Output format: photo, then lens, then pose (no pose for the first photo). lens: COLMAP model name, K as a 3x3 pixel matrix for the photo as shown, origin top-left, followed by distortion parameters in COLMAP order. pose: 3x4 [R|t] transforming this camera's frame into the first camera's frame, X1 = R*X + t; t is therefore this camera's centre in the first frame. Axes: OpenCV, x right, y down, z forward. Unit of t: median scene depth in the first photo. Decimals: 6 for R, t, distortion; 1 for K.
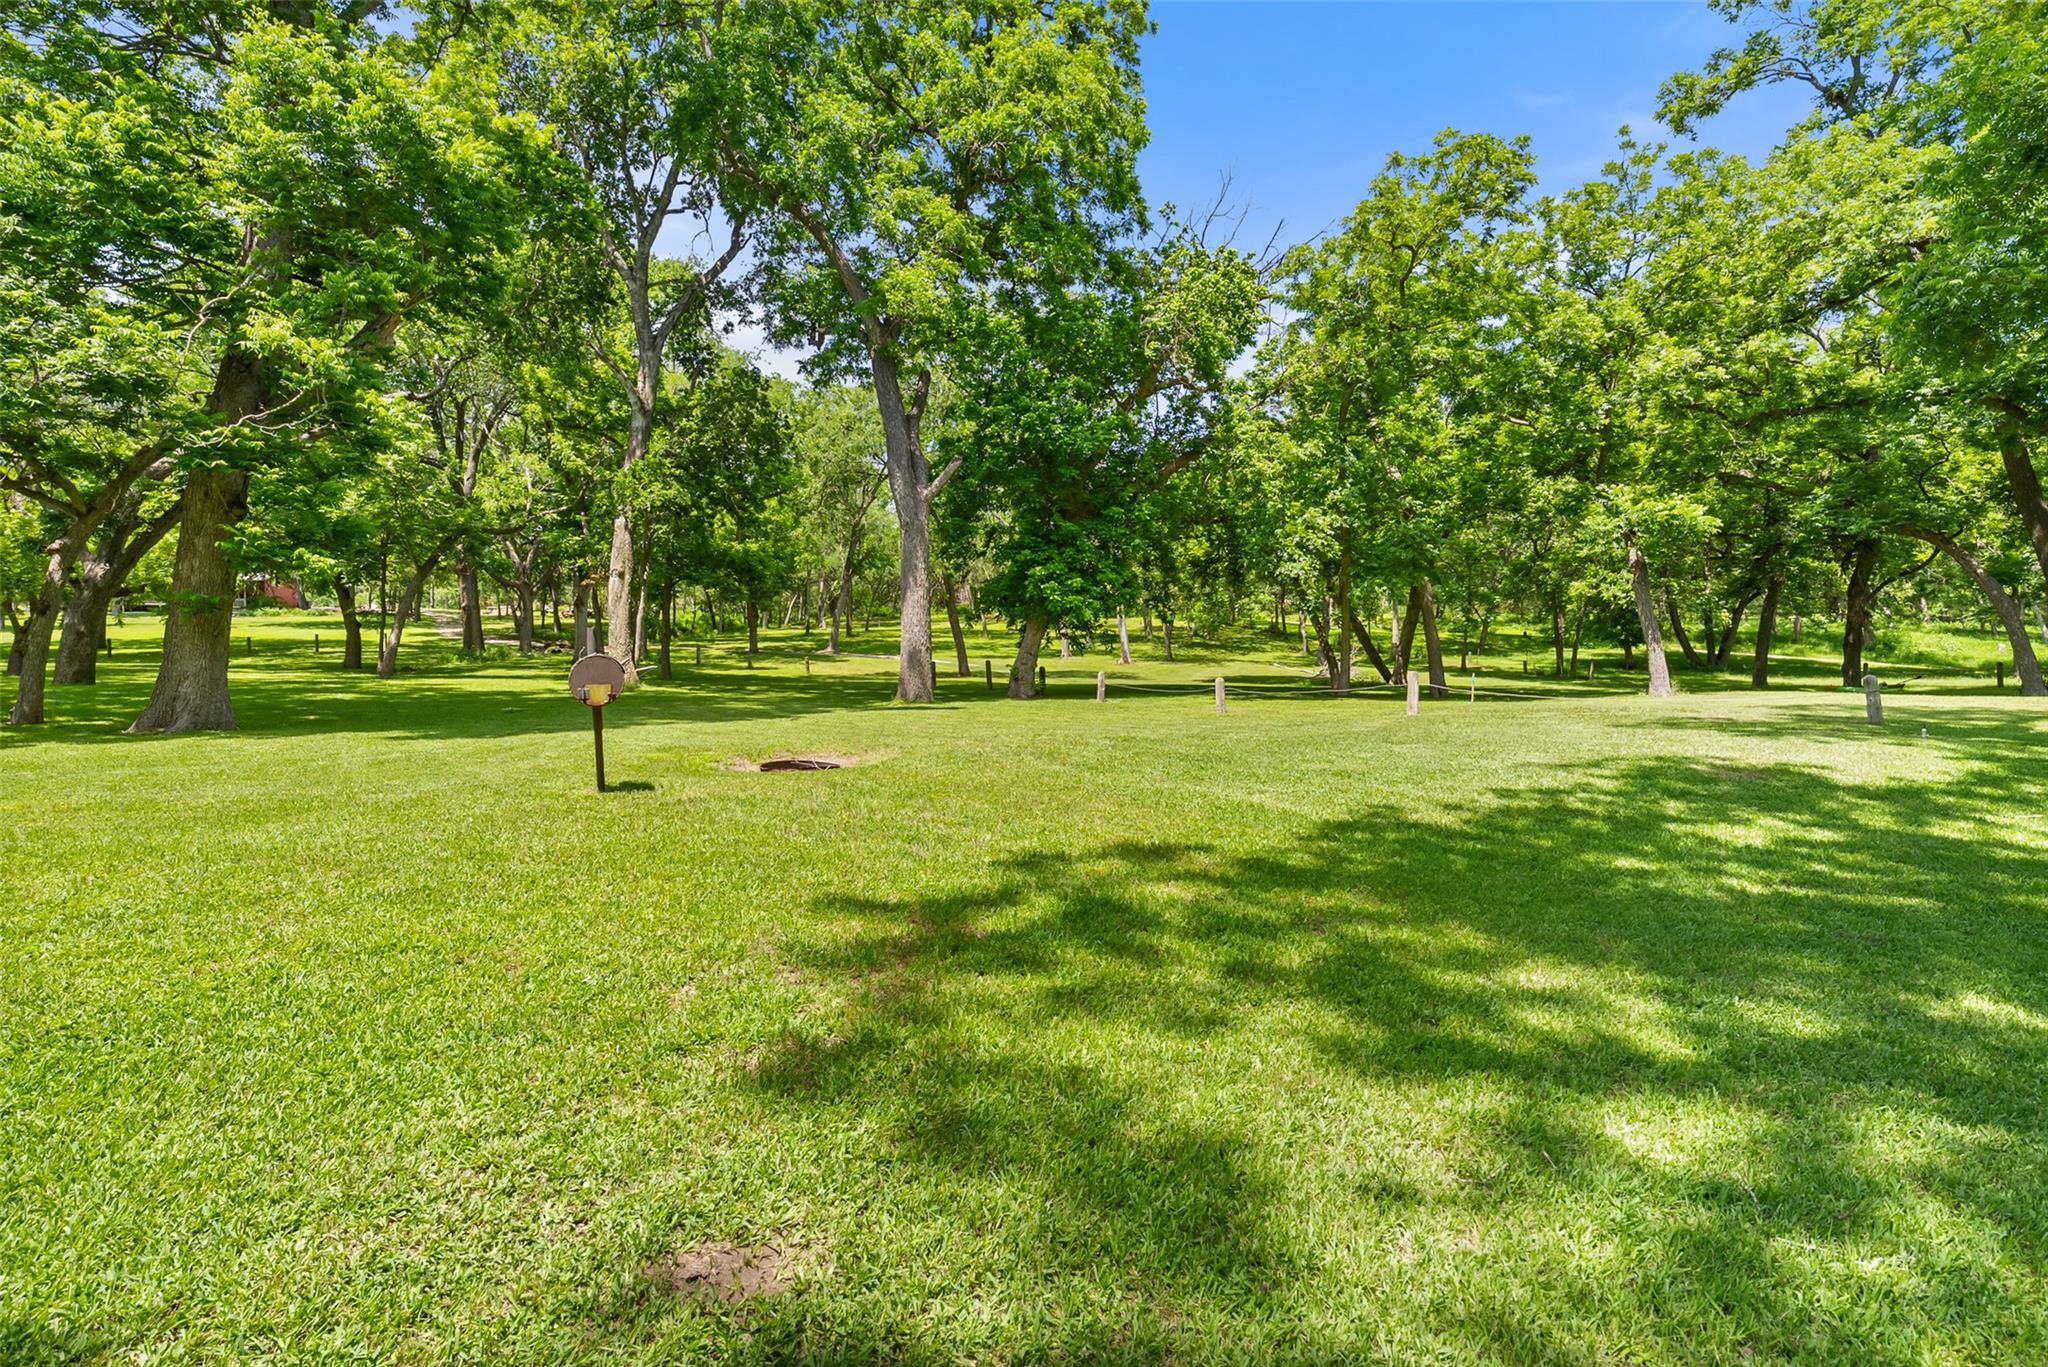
lens RADIAL K [[1034.5, 0, 1026.7], [0, 1034.5, 690.7], [0, 0, 1]] dist [0.001584, 0.000065]
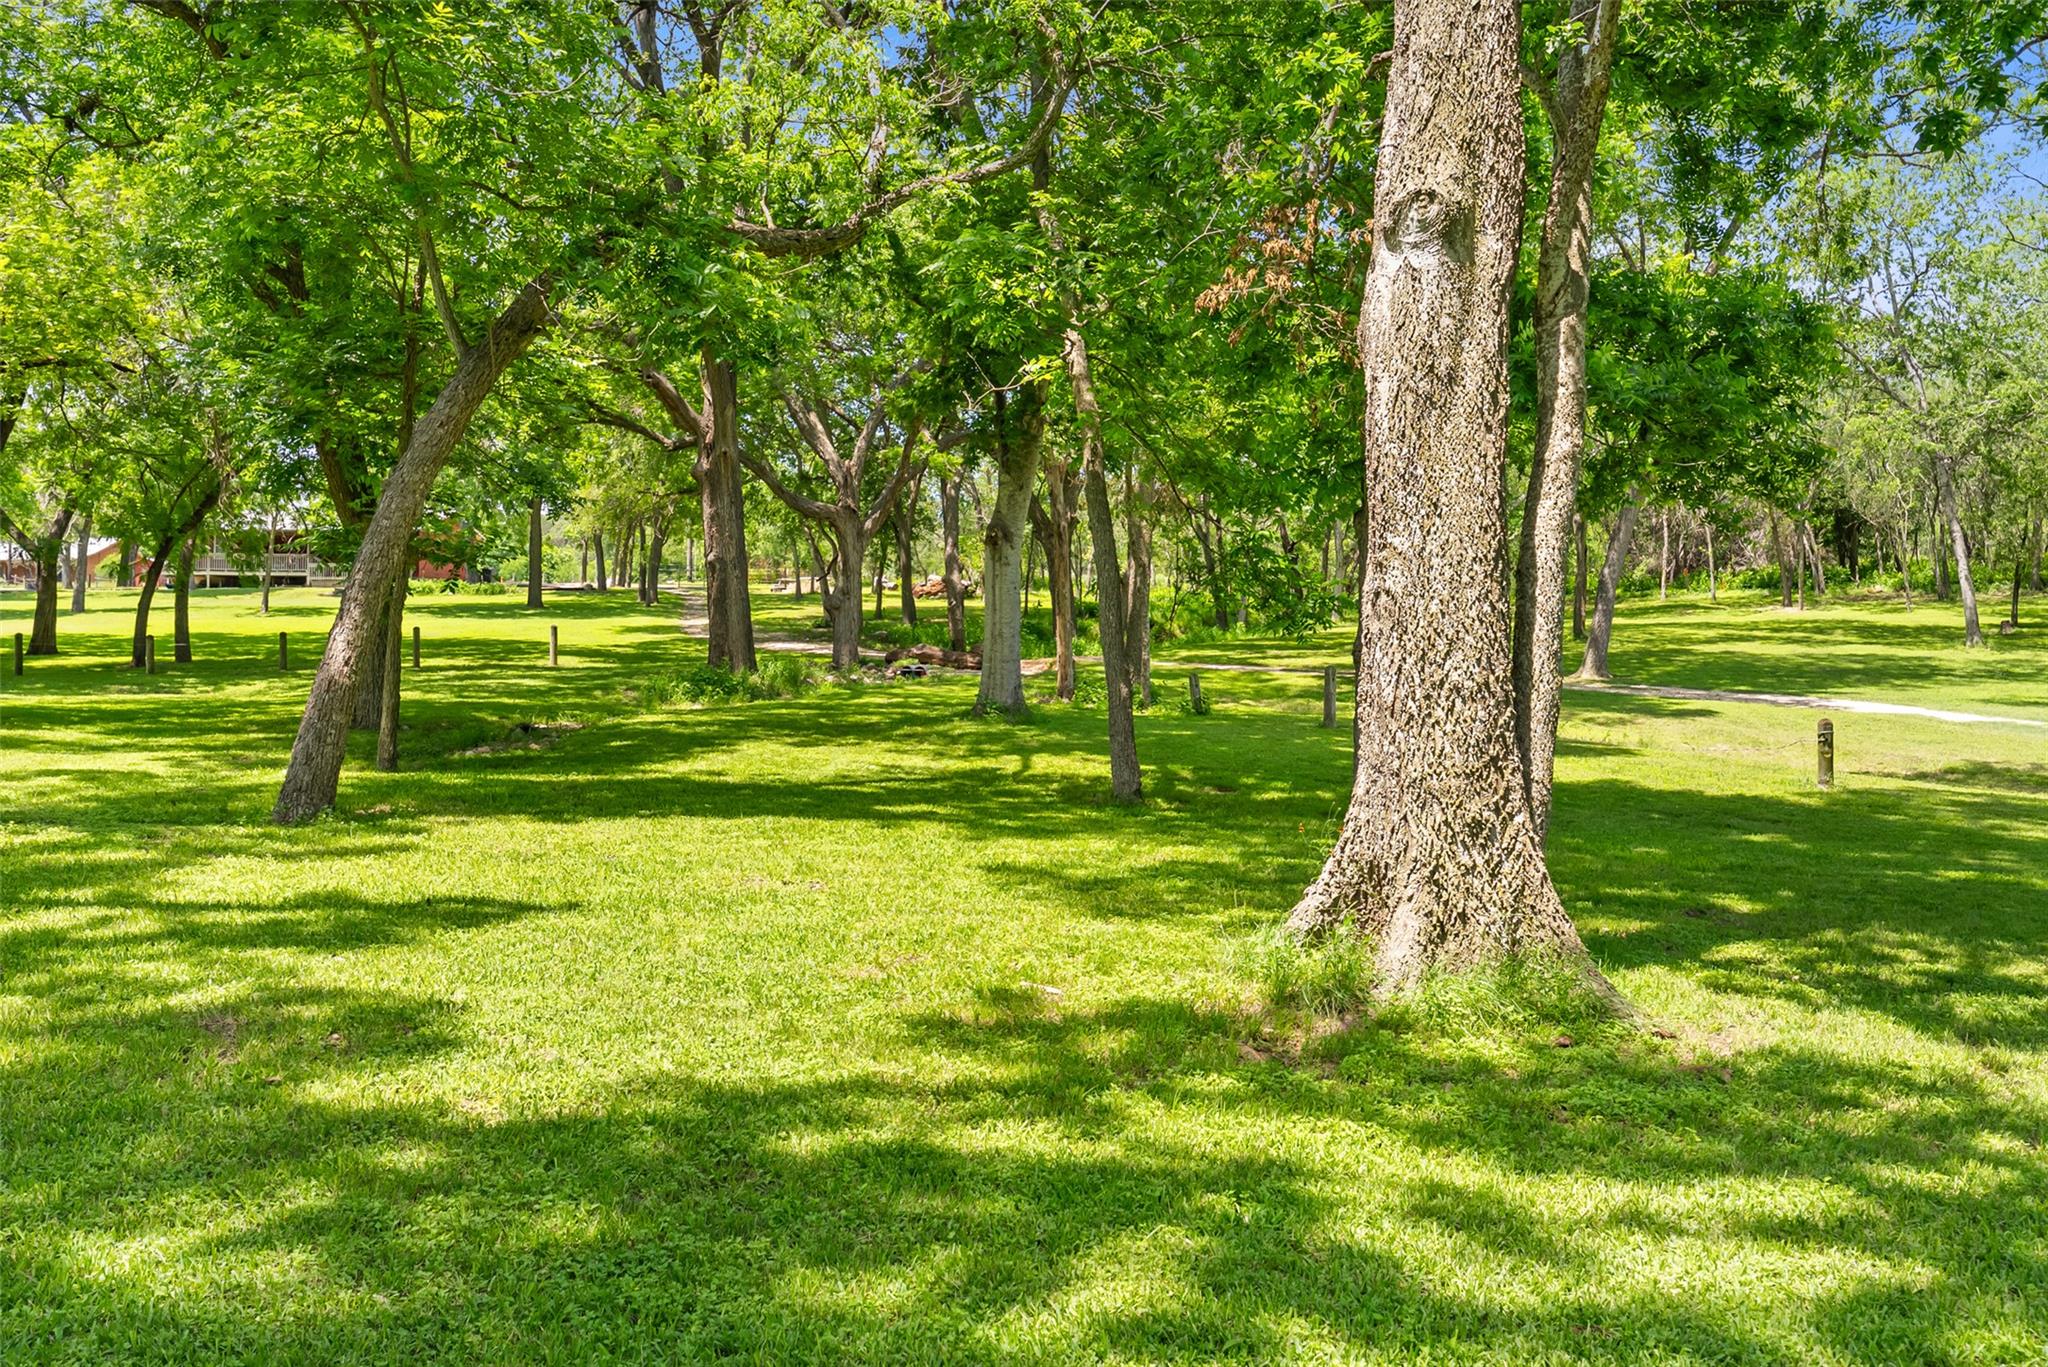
lens RADIAL K [[1758.3, 0, 1020.4], [0, 1758.3, 673.5], [0, 0, 1]] dist [0.015903, 0.004937]
pose [[0.939551, 0.014711, -0.342093, -0.187078], [-0.026046, 0.999253, -0.028564, -0.020121], [0.341417, 0.035748, 0.939232, 0.382560]]
